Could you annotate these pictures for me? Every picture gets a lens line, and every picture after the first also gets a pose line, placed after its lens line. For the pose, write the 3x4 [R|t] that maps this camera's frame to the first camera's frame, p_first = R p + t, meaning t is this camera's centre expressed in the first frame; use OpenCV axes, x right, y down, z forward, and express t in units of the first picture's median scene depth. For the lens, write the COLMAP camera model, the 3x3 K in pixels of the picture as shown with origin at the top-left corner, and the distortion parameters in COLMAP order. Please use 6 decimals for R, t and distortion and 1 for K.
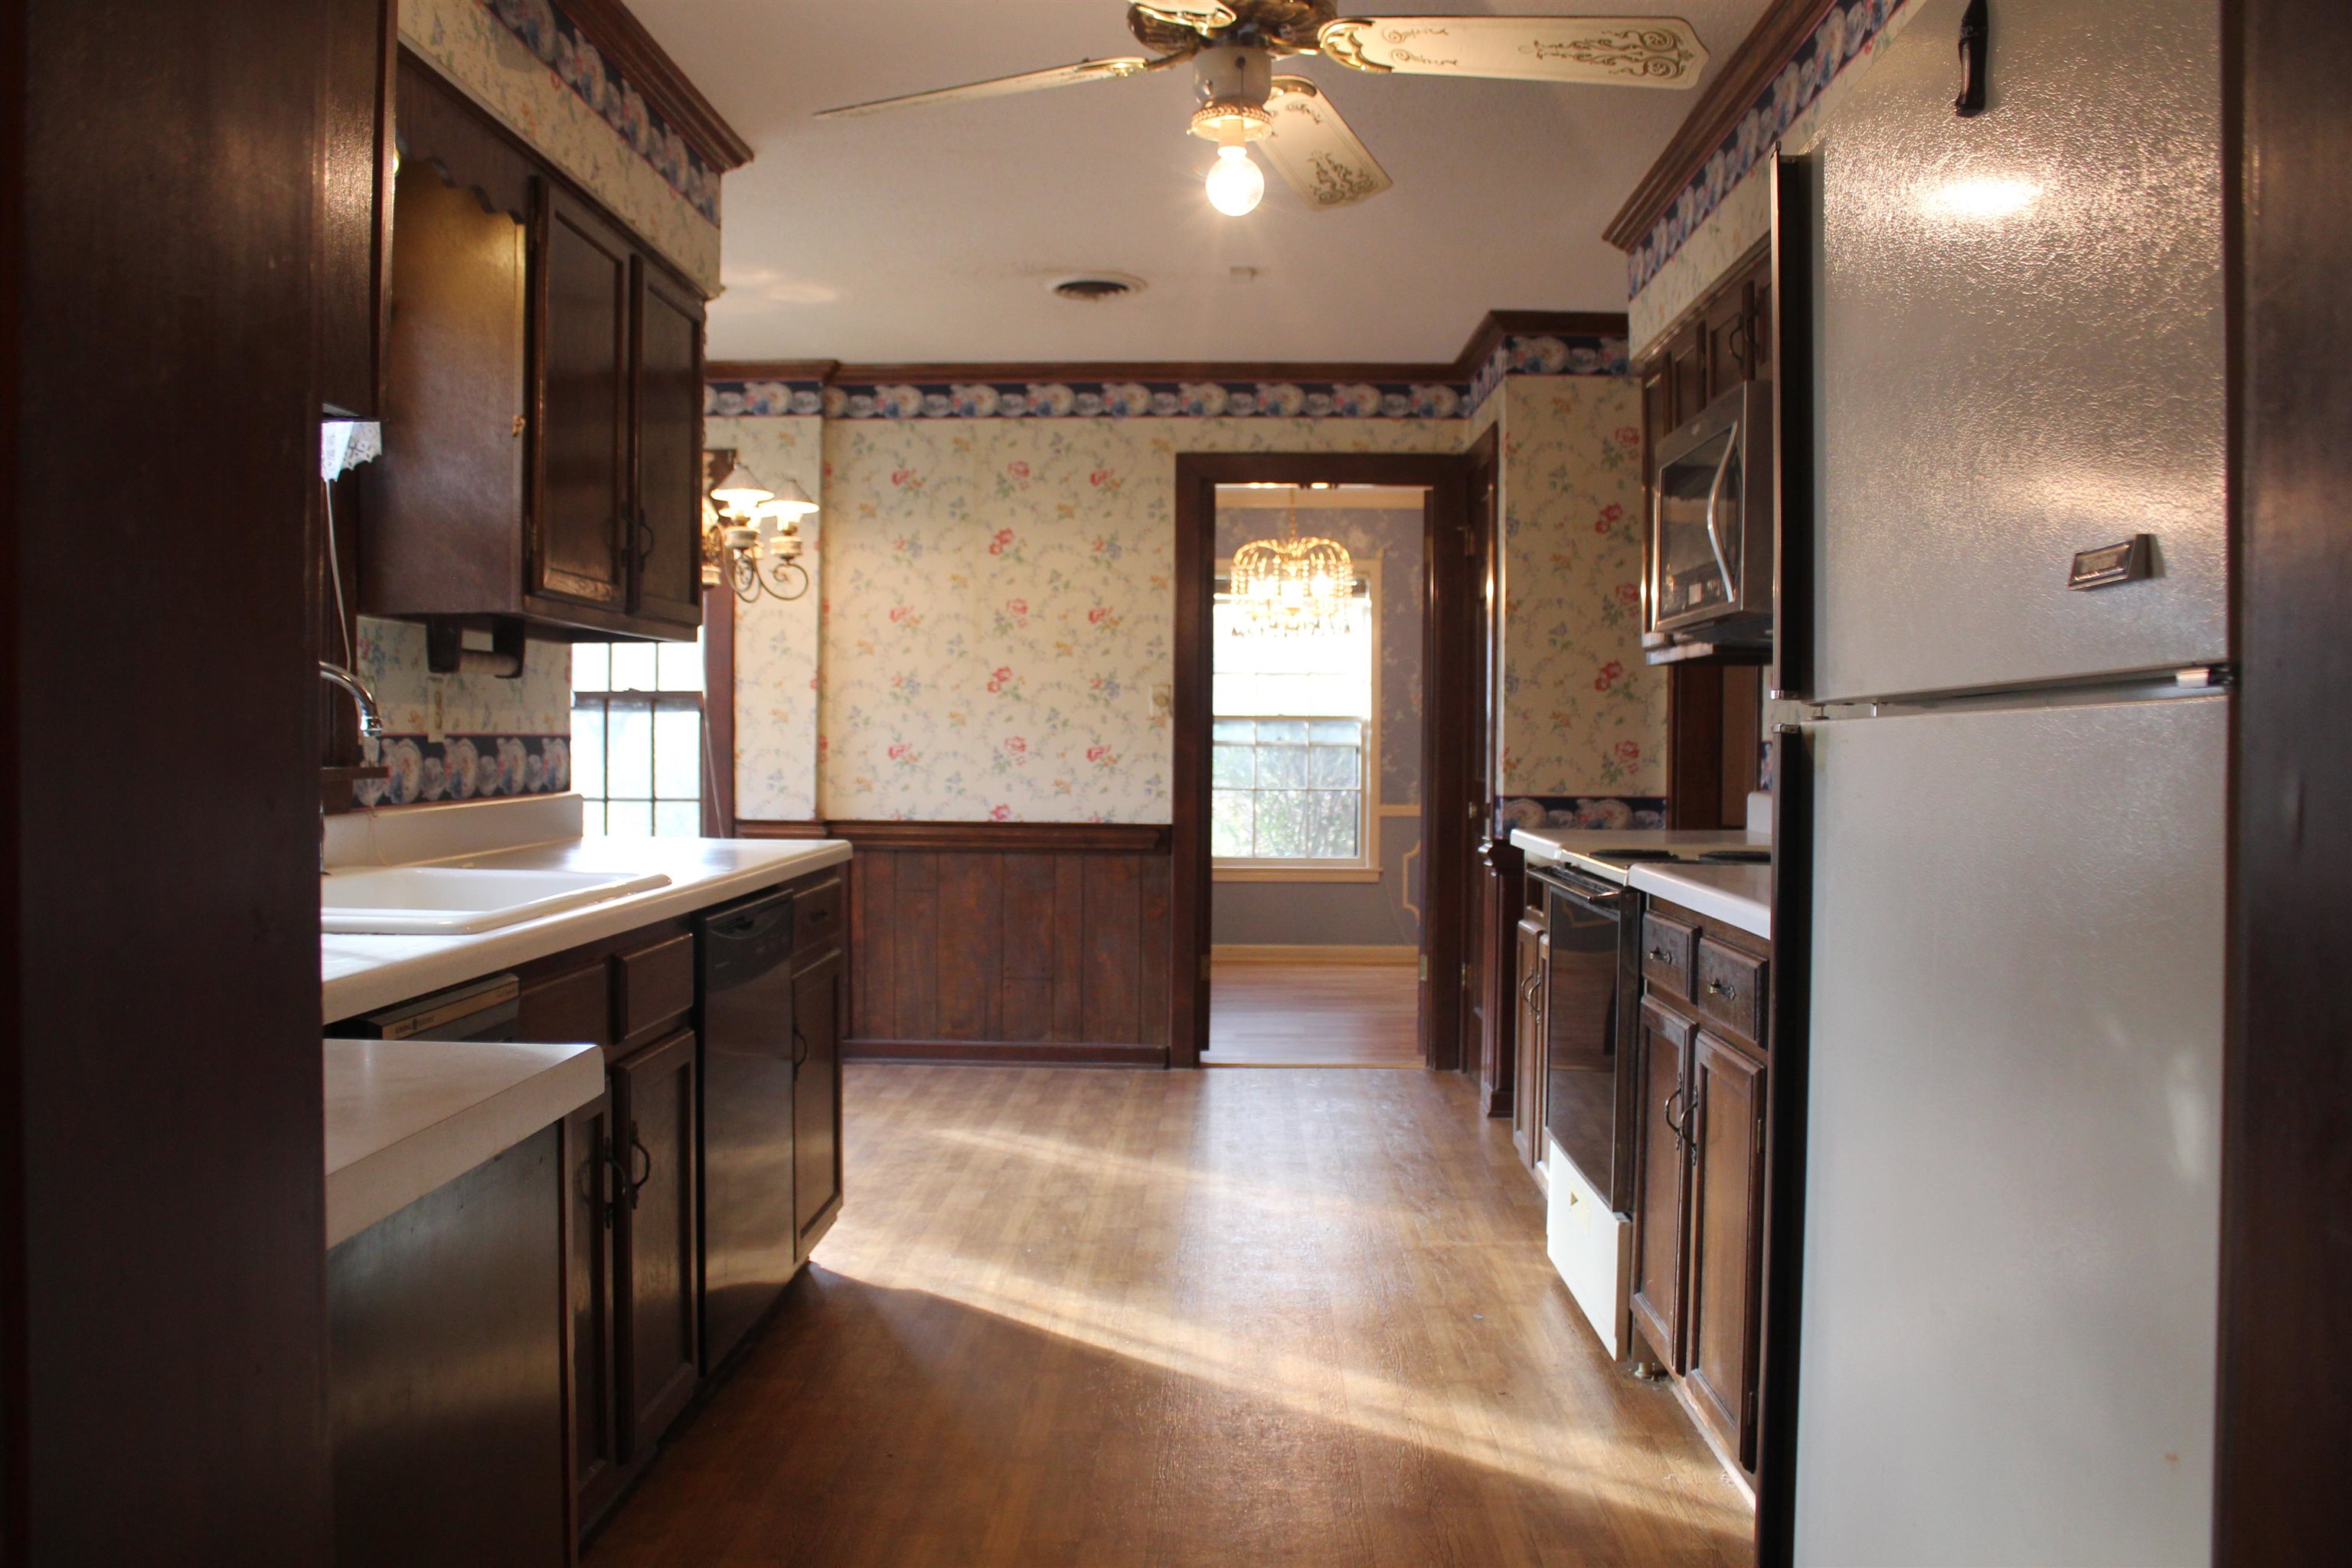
lens RADIAL K [[1962.8, 0, 1176.0], [0, 1962.8, 784.0], [0, 0, 1]] dist [-0.168283, 0.142300]
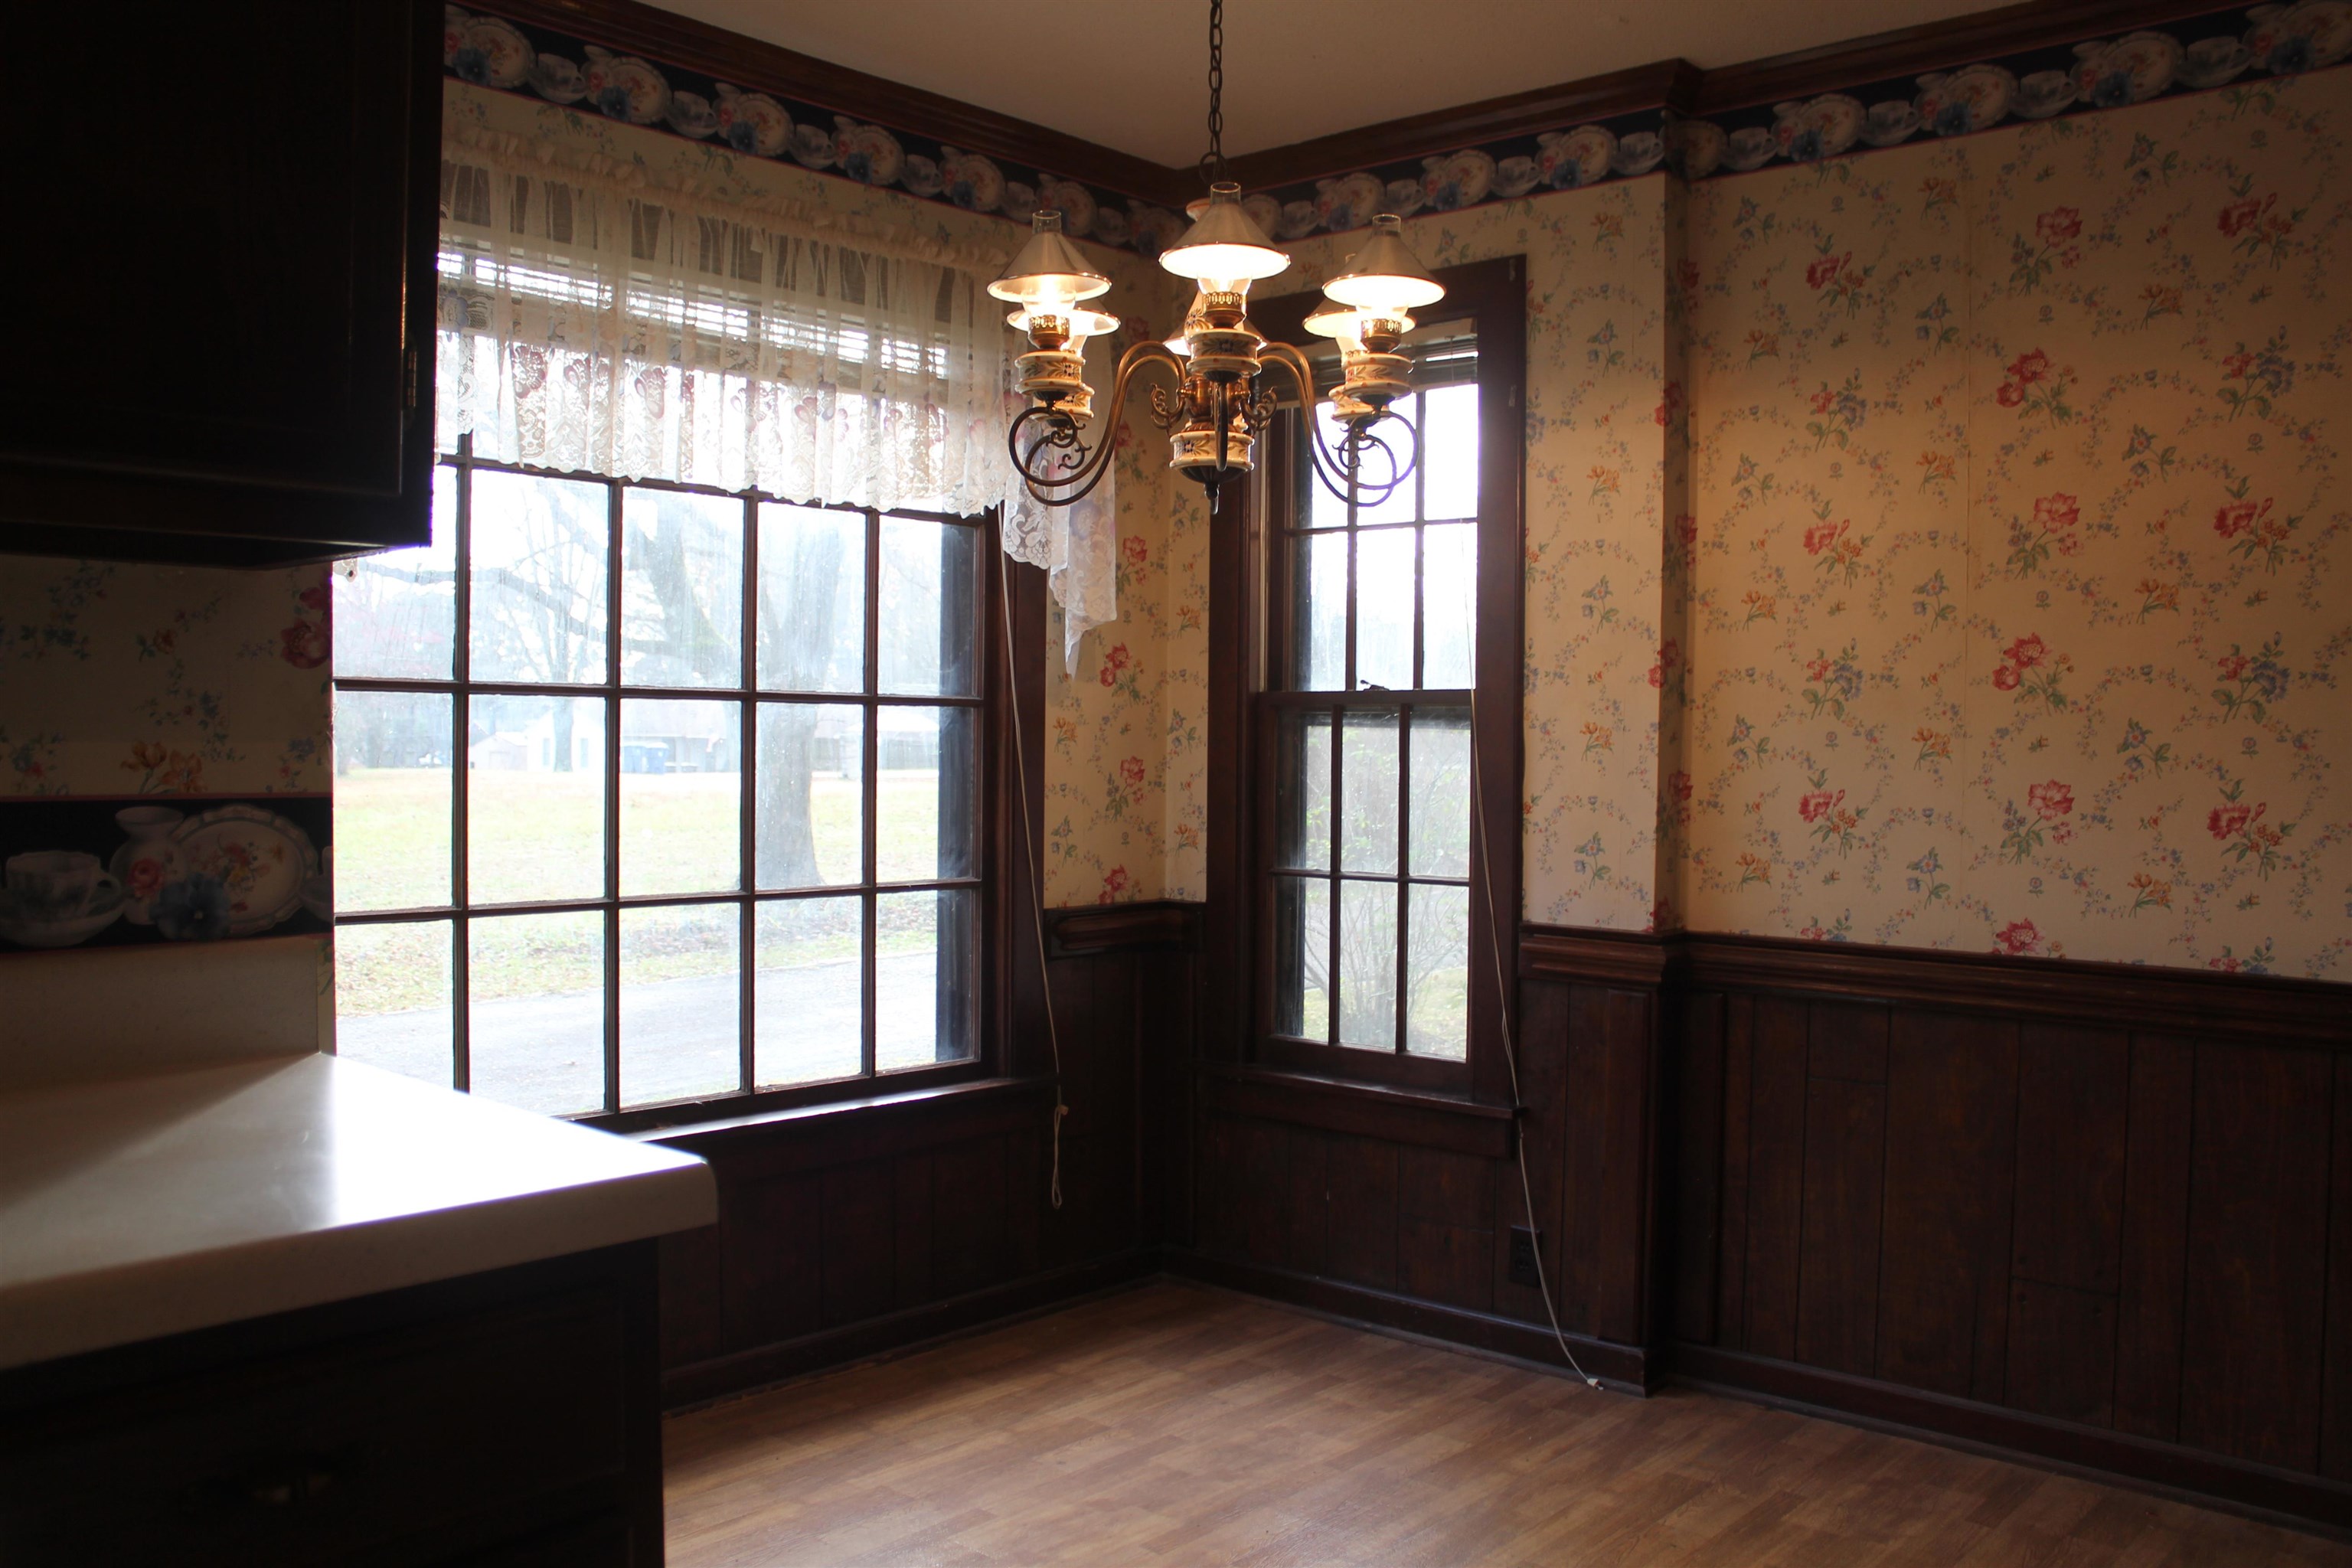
lens RADIAL K [[1962.8, 0, 1176.0], [0, 1962.8, 784.0], [0, 0, 1]] dist [-0.168283, 0.142300]
pose [[0.766813, 0.017008, -0.641645, 0.053143], [-0.020035, 0.999796, 0.002559, -0.020426], [0.641557, 0.010893, 0.766998, 0.505685]]
